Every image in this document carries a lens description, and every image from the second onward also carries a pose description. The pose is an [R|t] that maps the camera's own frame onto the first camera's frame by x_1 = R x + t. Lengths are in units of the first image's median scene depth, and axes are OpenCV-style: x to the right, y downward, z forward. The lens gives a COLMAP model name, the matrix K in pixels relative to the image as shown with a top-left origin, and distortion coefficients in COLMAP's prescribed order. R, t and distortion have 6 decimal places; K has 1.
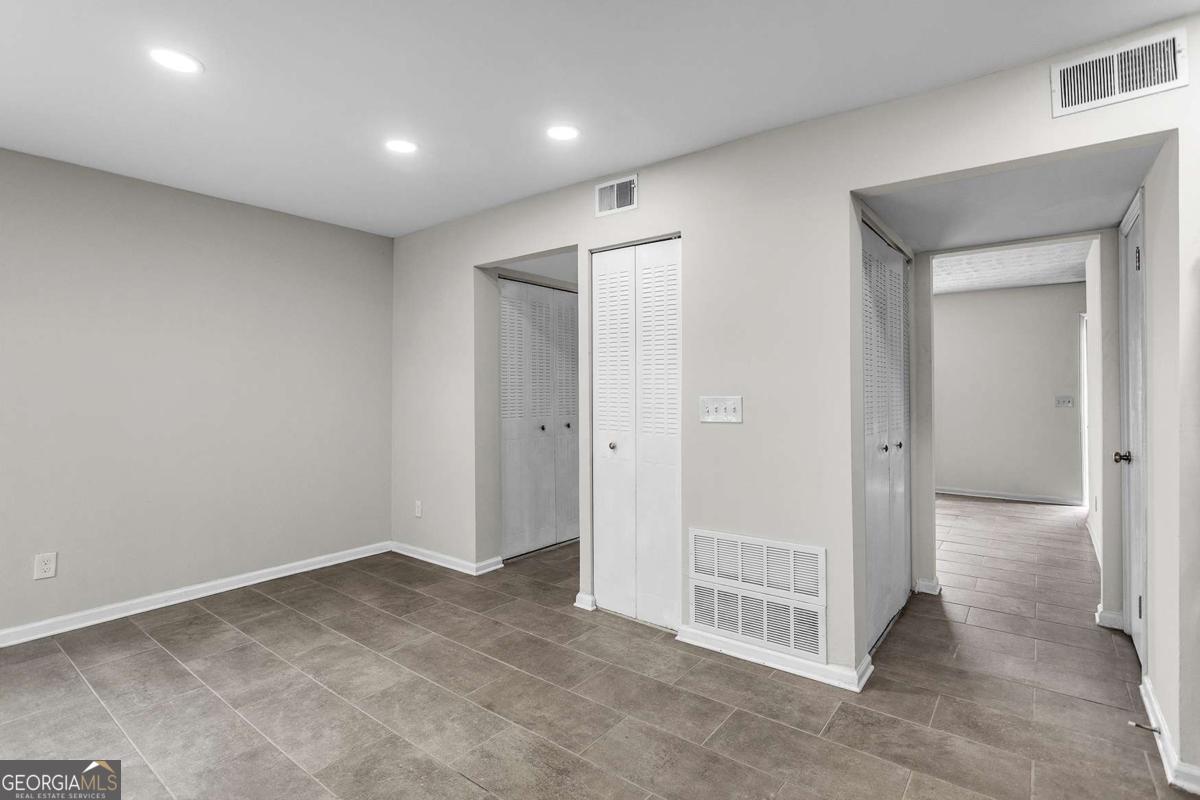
lens RADIAL K [[573.5, 0, 595.4], [0, 573.5, 383.8], [0, 0, 1]] dist [-0.003934, 0.000777]
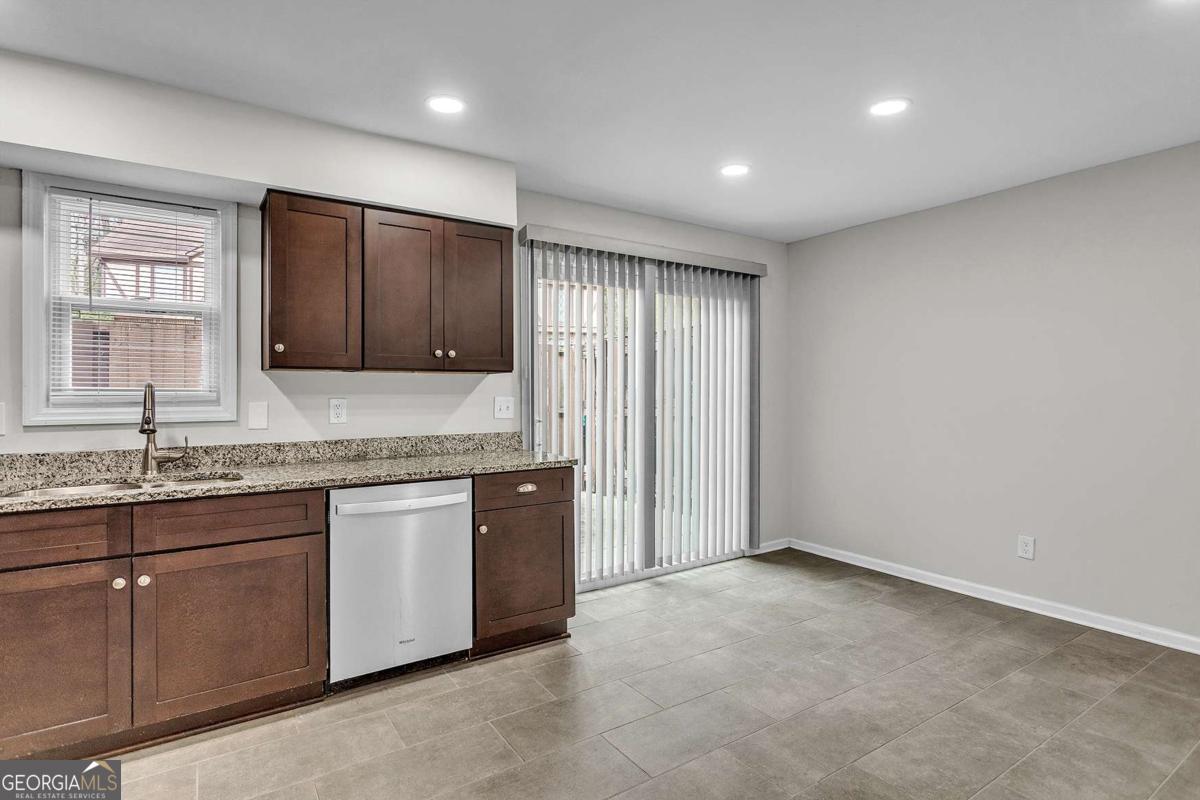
lens RADIAL K [[607.9, 0, 597.1], [0, 607.9, 392.4], [0, 0, 1]] dist [-0.003365, 0.000231]
pose [[-0.315912, 0.002595, -0.948785, 0.449489], [0.010946, 0.999940, -0.000910, 0.005035], [0.948726, -0.010673, -0.315921, 0.597510]]
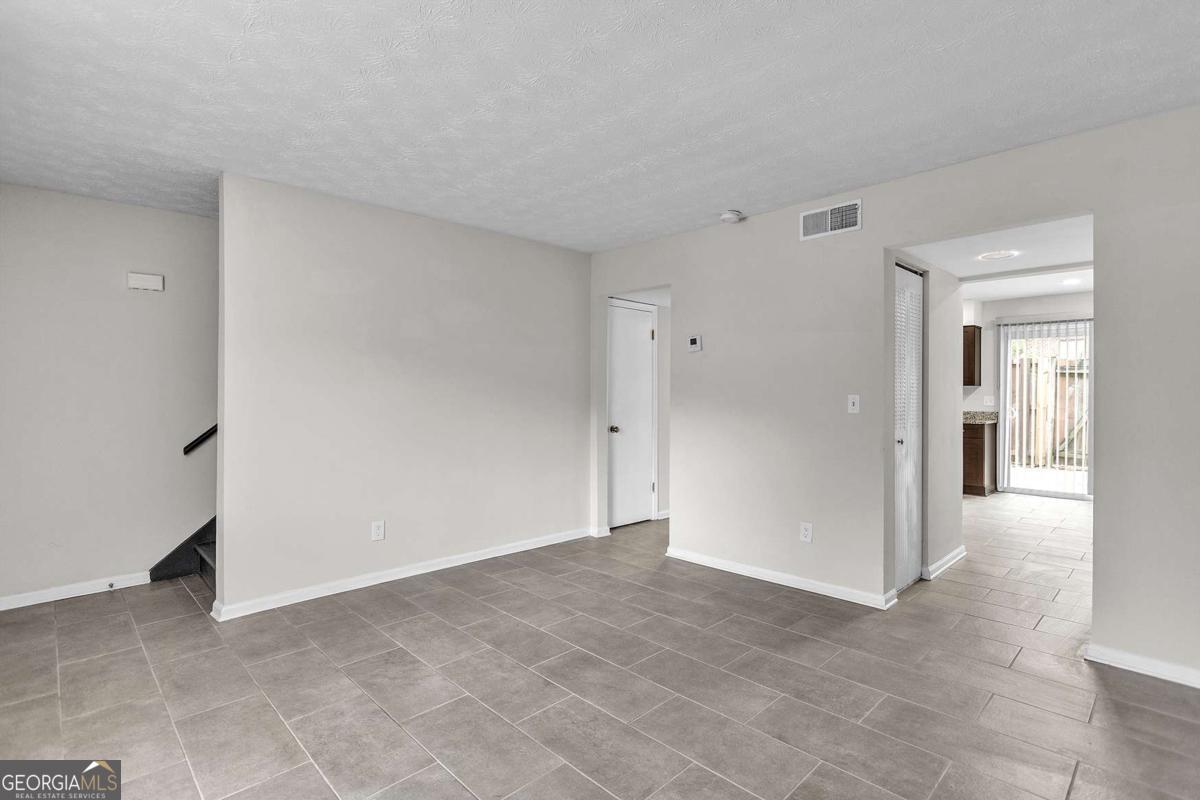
lens RADIAL K [[578.6, 0, 597.0], [0, 578.6, 395.4], [0, 0, 1]] dist [-0.005364, 0.000172]
pose [[-0.990230, -0.002670, 0.139421, 0.727871], [-0.003635, 0.999971, -0.006671, 0.032667], [-0.139399, -0.007113, -0.990211, 2.863478]]
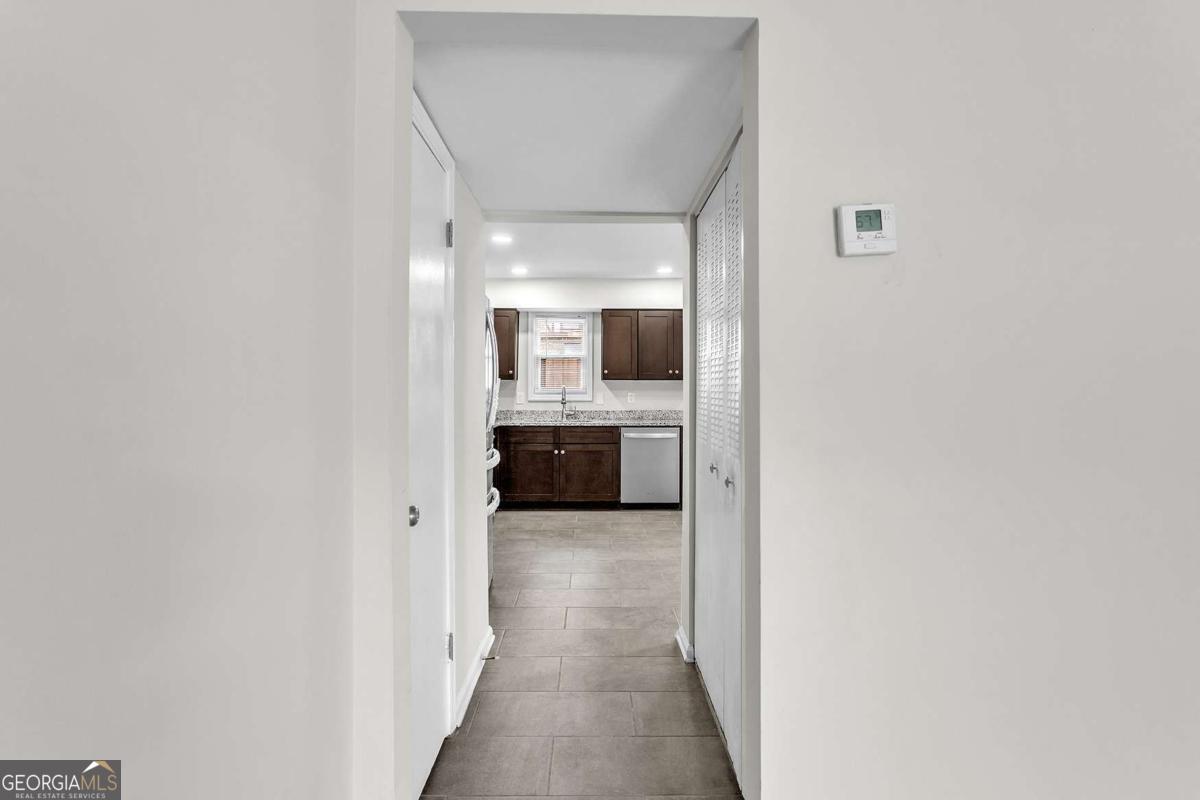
lens RADIAL K [[578.6, 0, 597.0], [0, 578.6, 395.4], [0, 0, 1]] dist [-0.005364, 0.000172]
pose [[-0.779483, 0.007164, -0.626382, 1.127802], [0.006655, 0.999973, 0.003155, 0.014436], [0.626388, -0.001710, -0.779510, 1.536184]]
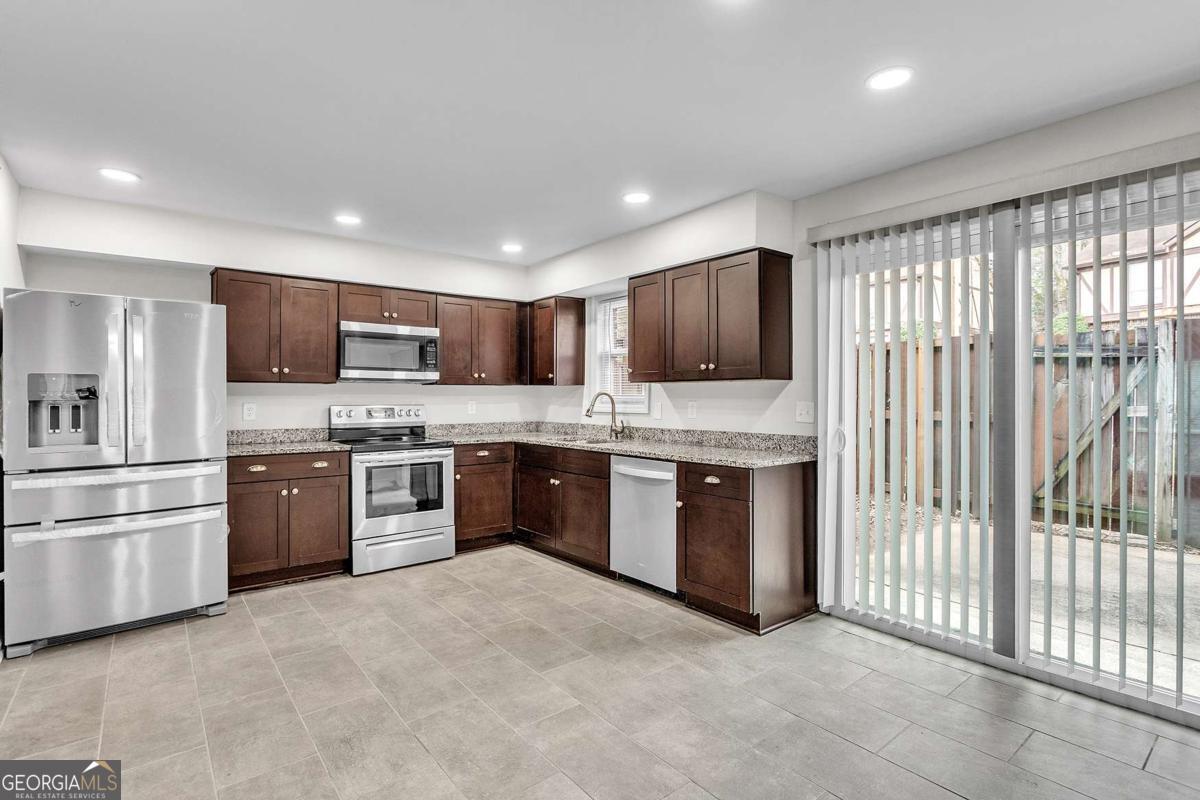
lens RADIAL K [[580.4, 0, 599.5], [0, 580.4, 393.0], [0, 0, 1]] dist [-0.019409, 0.009048]
pose [[-0.972074, 0.003882, 0.234643, -0.530010], [0.000337, 0.999885, -0.015144, 0.011340], [-0.234675, -0.014642, -0.971964, 1.308236]]
